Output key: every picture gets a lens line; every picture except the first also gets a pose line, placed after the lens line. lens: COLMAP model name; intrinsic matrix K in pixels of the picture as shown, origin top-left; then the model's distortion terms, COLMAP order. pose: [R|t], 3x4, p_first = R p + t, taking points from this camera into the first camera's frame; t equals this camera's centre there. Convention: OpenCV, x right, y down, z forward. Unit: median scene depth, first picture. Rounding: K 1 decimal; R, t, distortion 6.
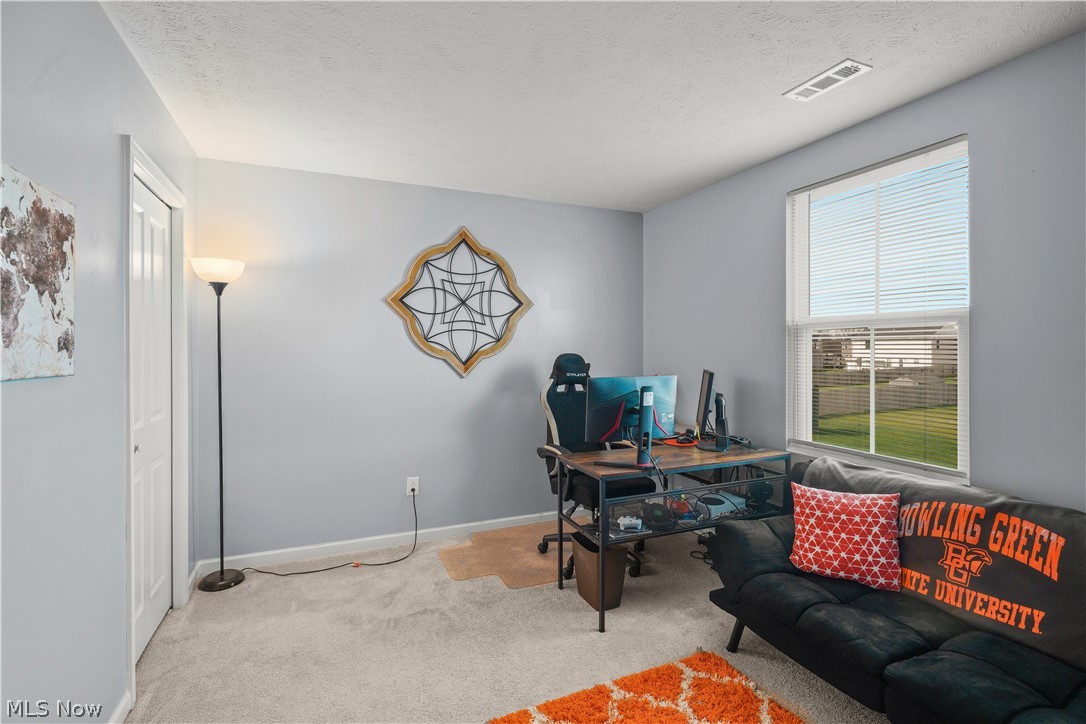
lens RADIAL K [[499.5, 0, 540.8], [0, 499.5, 355.7], [0, 0, 1]] dist [0.000105, 0.000094]
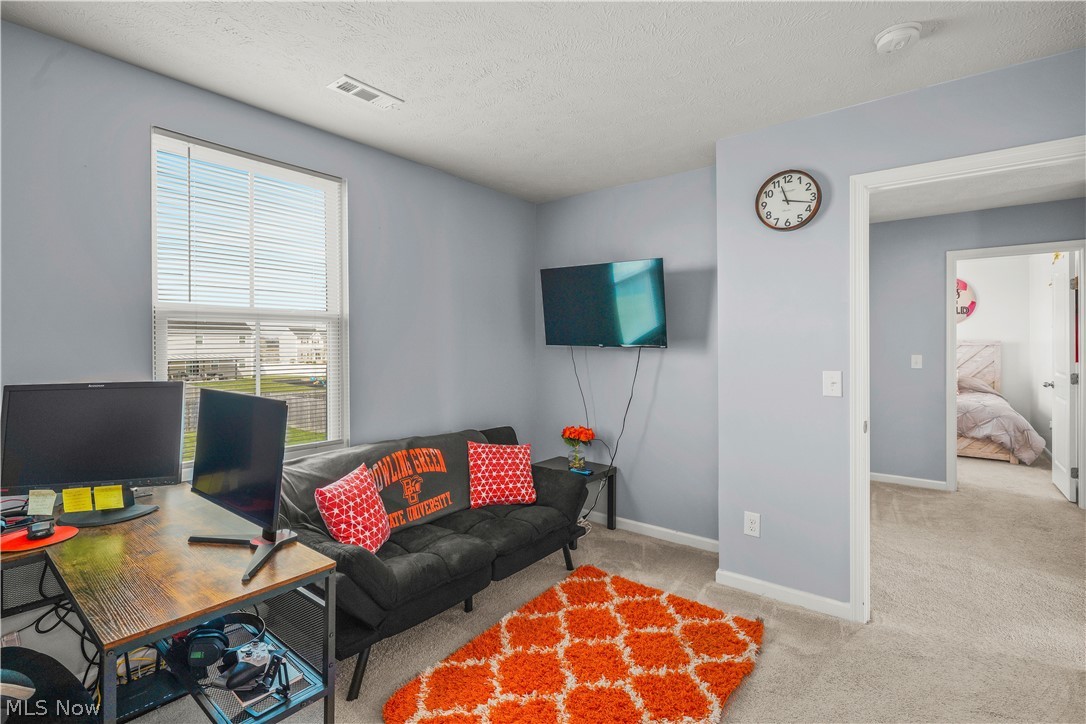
lens RADIAL K [[499.5, 0, 540.7], [0, 499.5, 350.4], [0, 0, 1]] dist [0.000105, 0.000094]
pose [[-0.464885, -0.007204, 0.885342, -0.619579], [0.016936, 0.999712, 0.017028, -0.011191], [-0.885209, 0.022910, -0.464629, 1.321247]]
